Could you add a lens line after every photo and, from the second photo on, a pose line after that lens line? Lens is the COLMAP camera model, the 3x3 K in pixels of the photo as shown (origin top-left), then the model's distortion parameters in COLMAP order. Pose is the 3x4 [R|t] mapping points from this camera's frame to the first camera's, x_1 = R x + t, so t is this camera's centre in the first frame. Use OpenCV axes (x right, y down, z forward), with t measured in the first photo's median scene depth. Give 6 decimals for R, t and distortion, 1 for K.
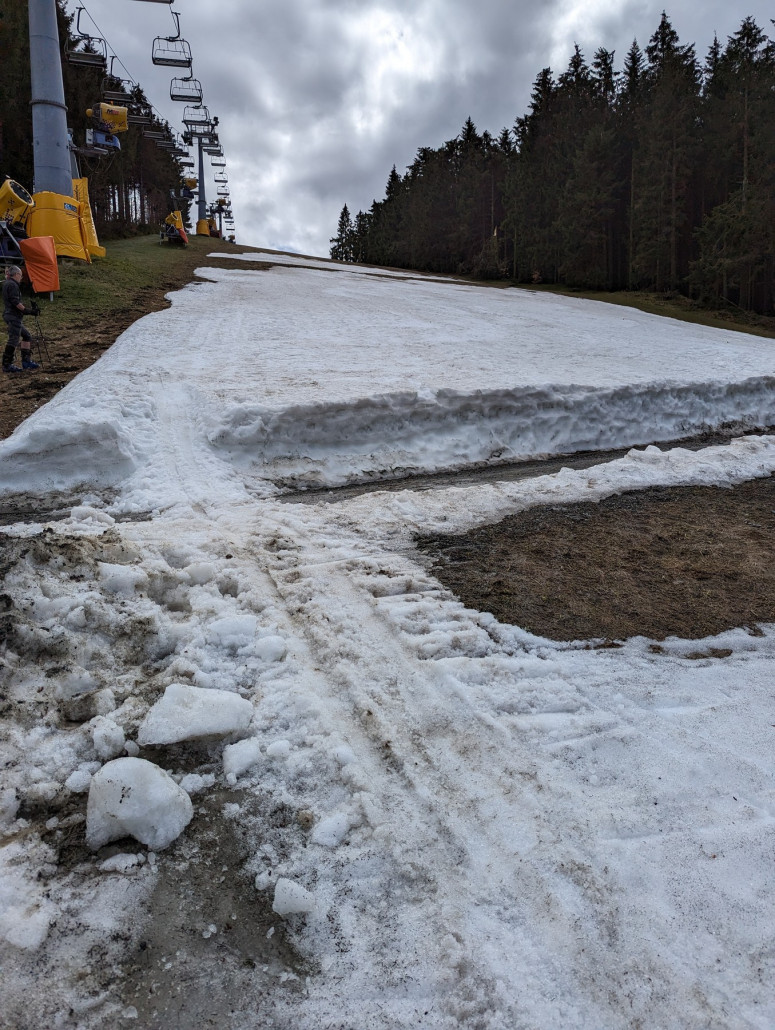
lens RADIAL K [[726.7, 0, 387.5], [0, 726.7, 515.0], [0, 0, 1]] dist [0.001081, 0.000545]
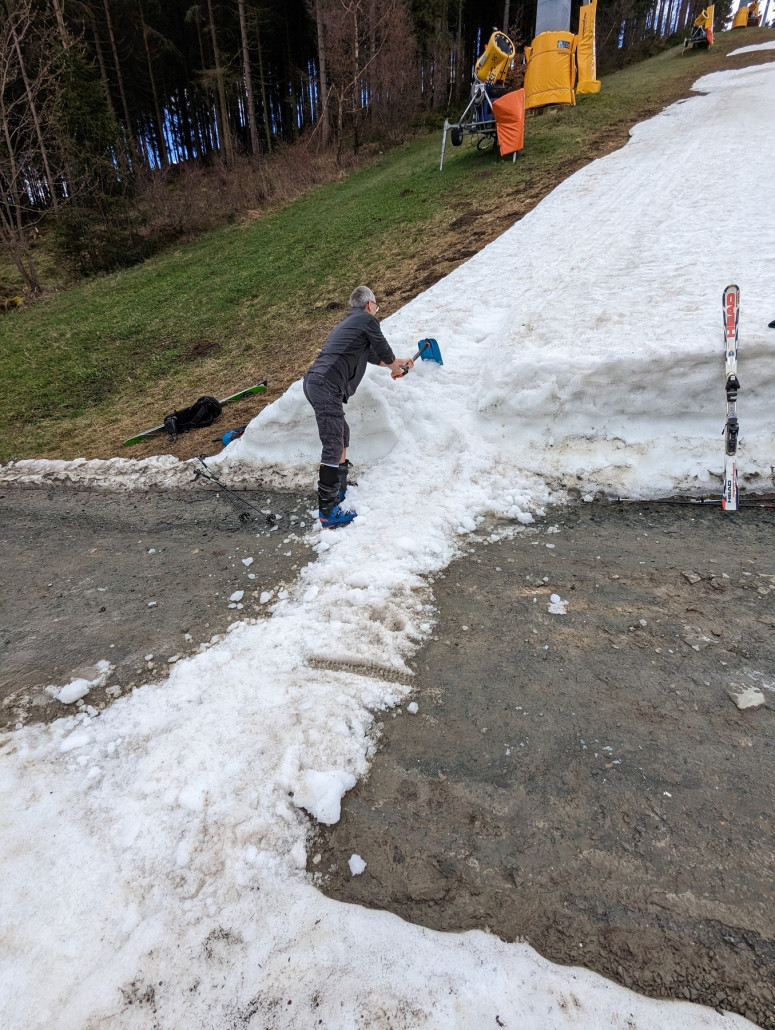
lens RADIAL K [[482.2, 0, 387.5], [0, 482.2, 515.0], [0, 0, 1]] dist [-0.000428, 0.000128]
pose [[0.723218, 0.281322, -0.630725, 0.037133], [-0.020302, 0.921539, 0.387754, -0.182096], [0.690322, -0.267625, 0.672185, 0.521362]]
